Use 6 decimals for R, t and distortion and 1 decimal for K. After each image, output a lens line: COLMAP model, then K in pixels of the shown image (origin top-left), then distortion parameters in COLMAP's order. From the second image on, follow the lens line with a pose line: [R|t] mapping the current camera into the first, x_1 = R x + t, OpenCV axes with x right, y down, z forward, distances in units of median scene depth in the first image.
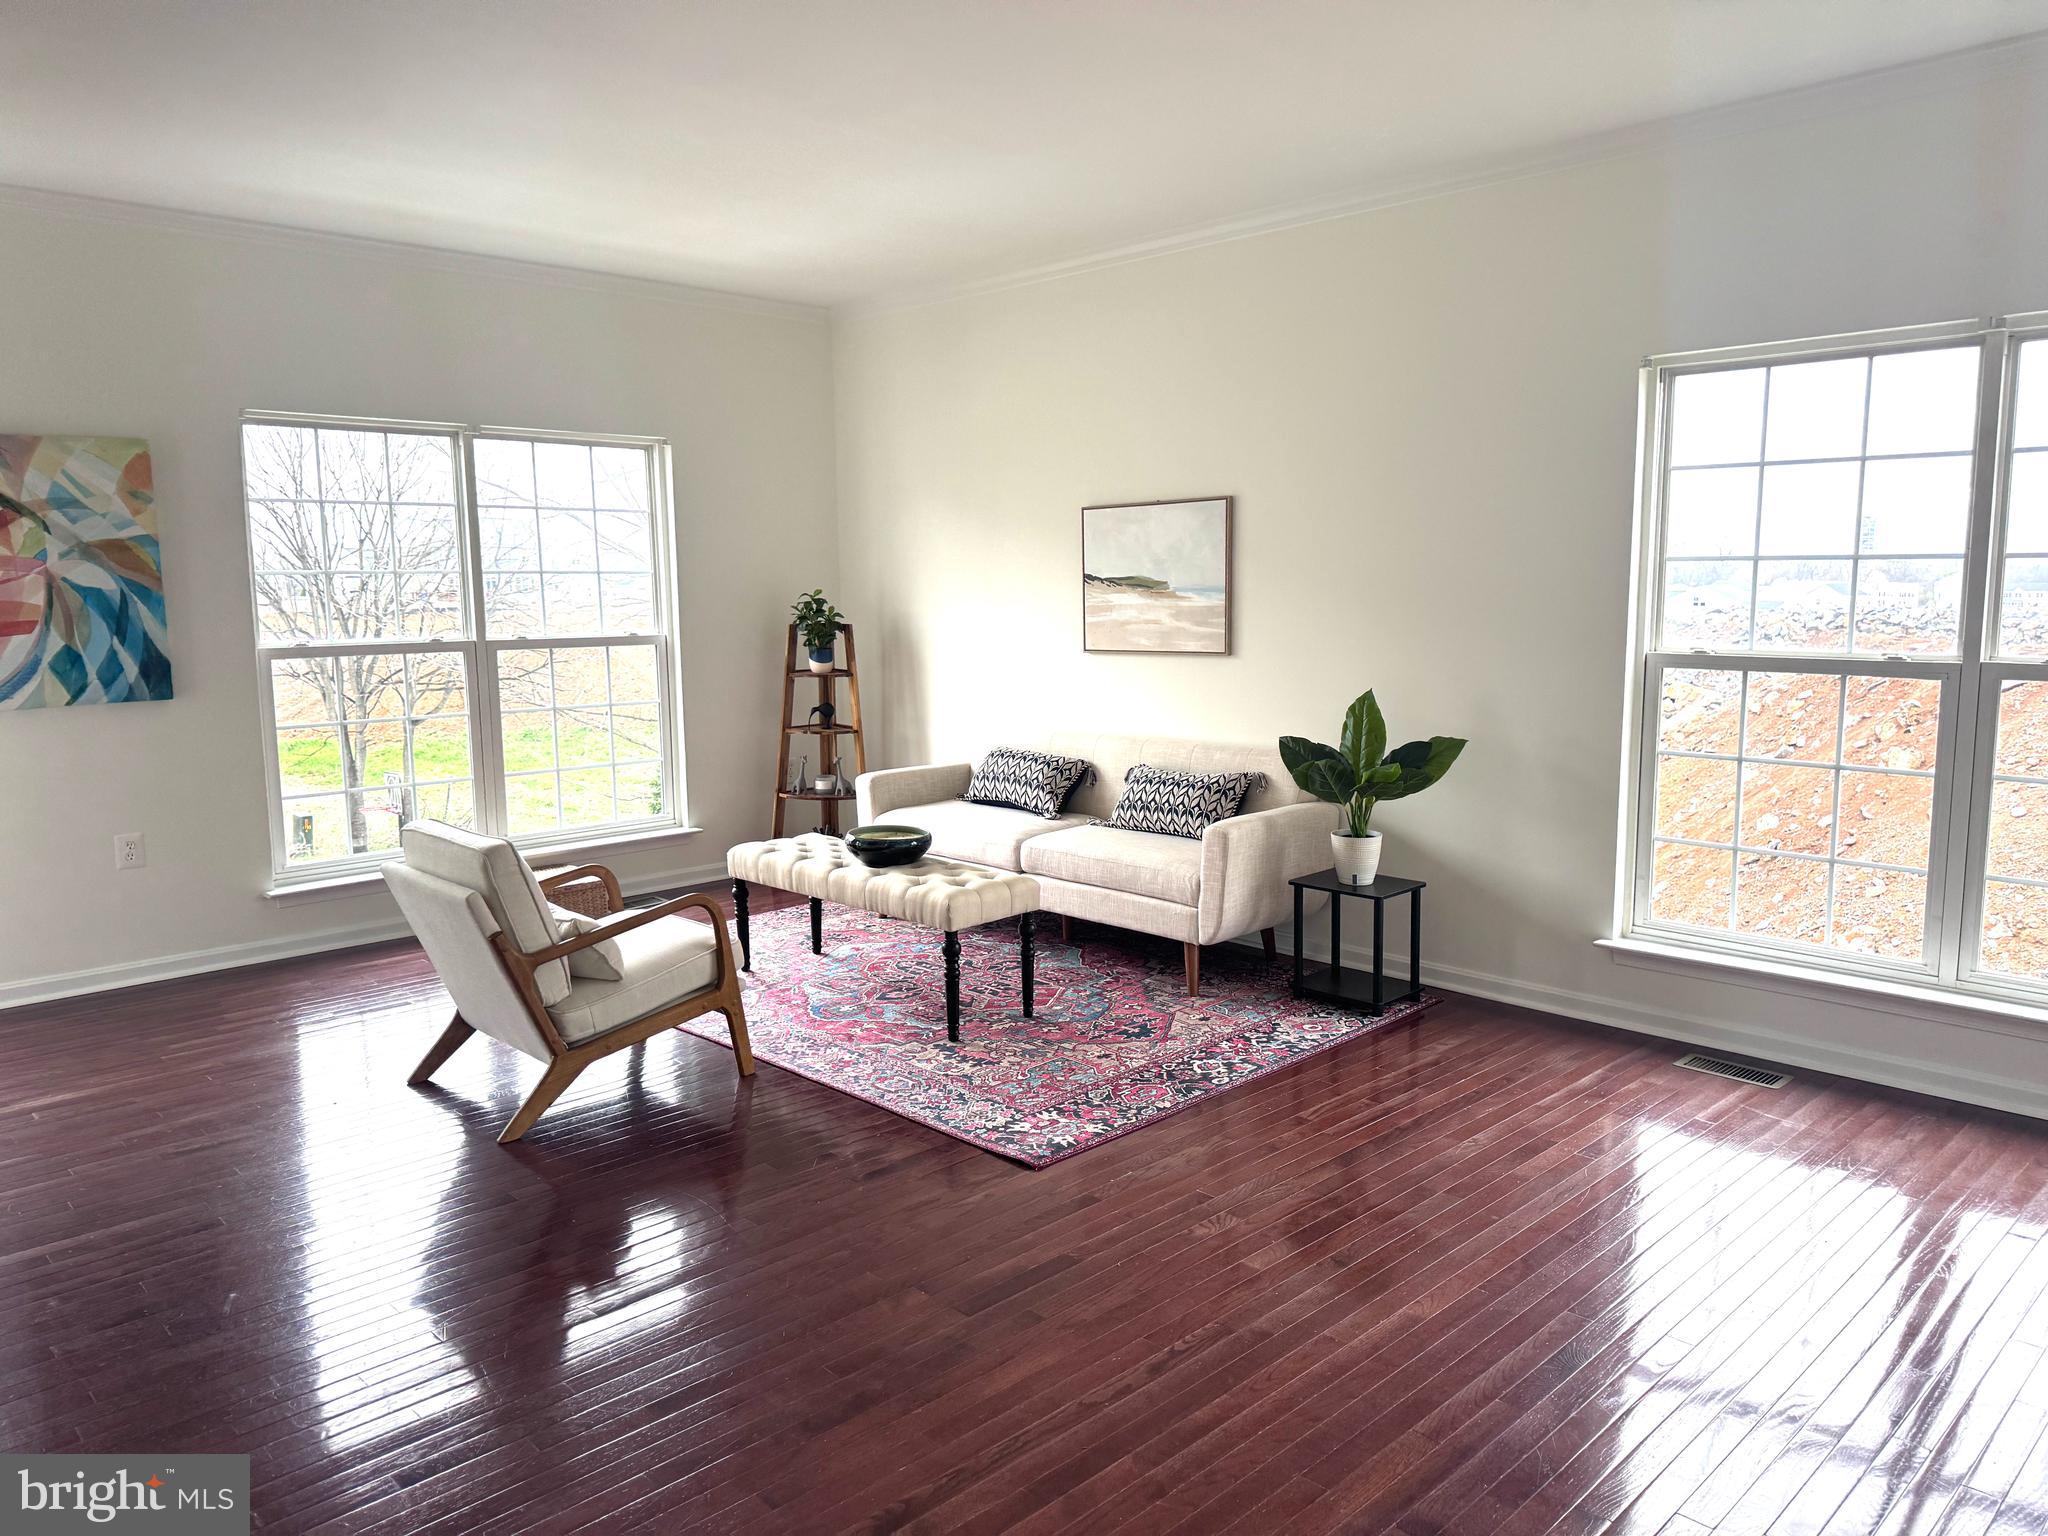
lens RADIAL K [[1450.2, 0, 1022.2], [0, 1450.2, 782.9], [0, 0, 1]] dist [0.059597, -0.061545]
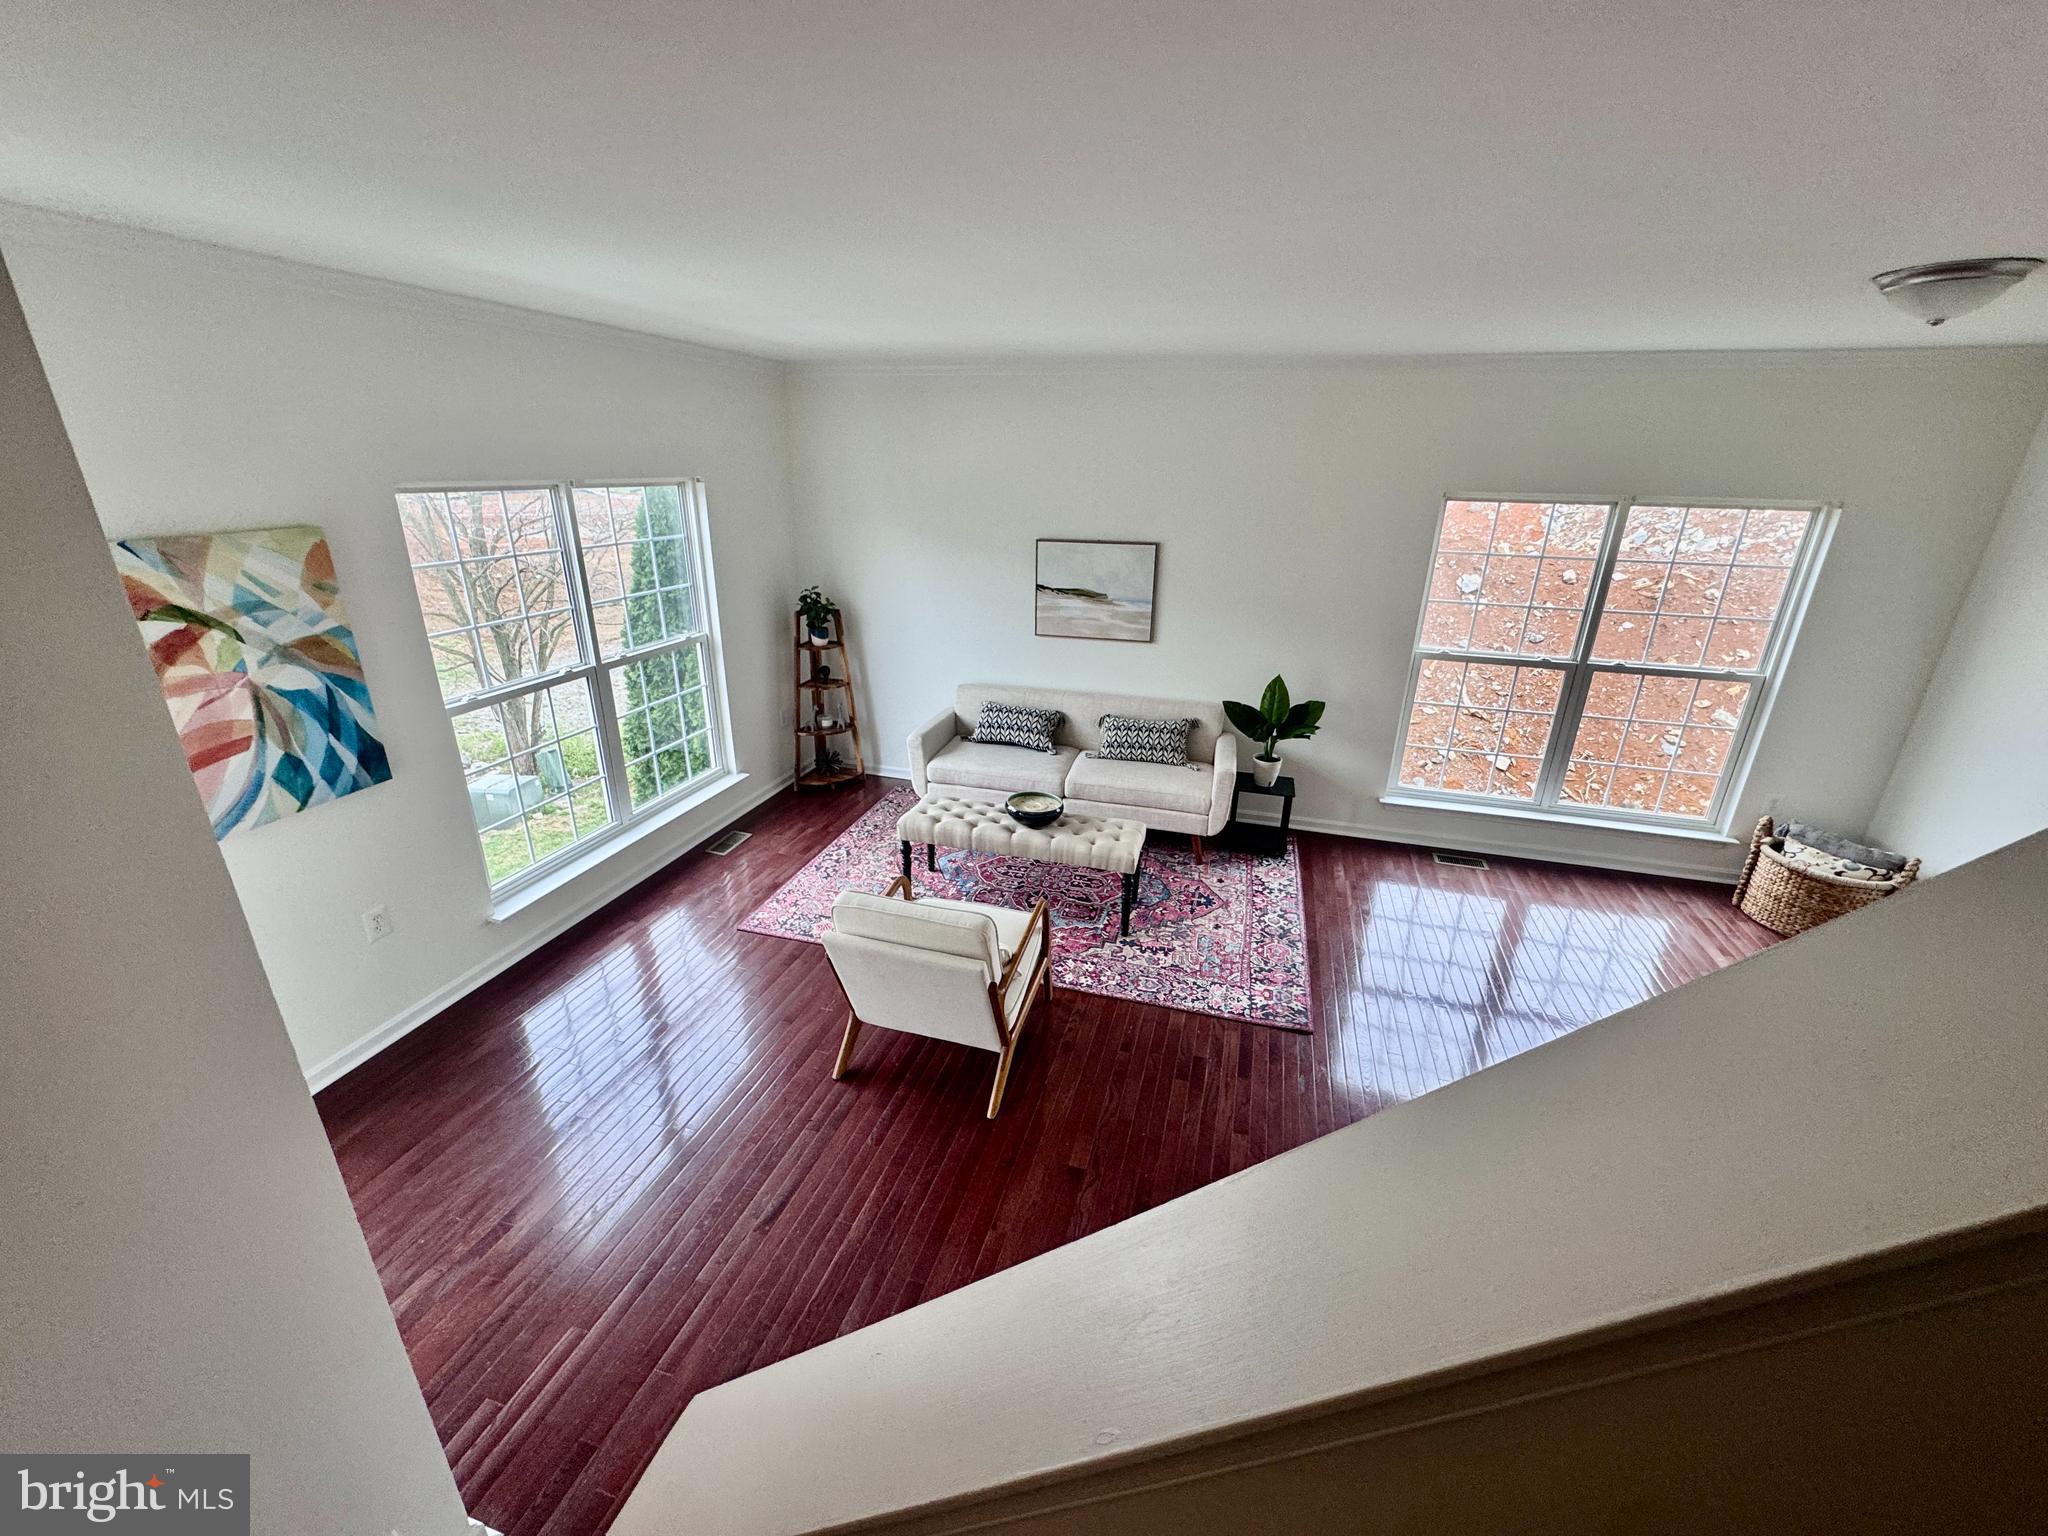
lens RADIAL K [[815.4, 0, 1020.5], [0, 815.4, 768.6], [0, 0, 1]] dist [-0.005548, 0.000742]
pose [[0.869278, -0.151268, 0.470609, -0.478431], [0.042286, 0.971293, 0.234096, -0.187657], [-0.492511, -0.183595, 0.850721, 0.300659]]
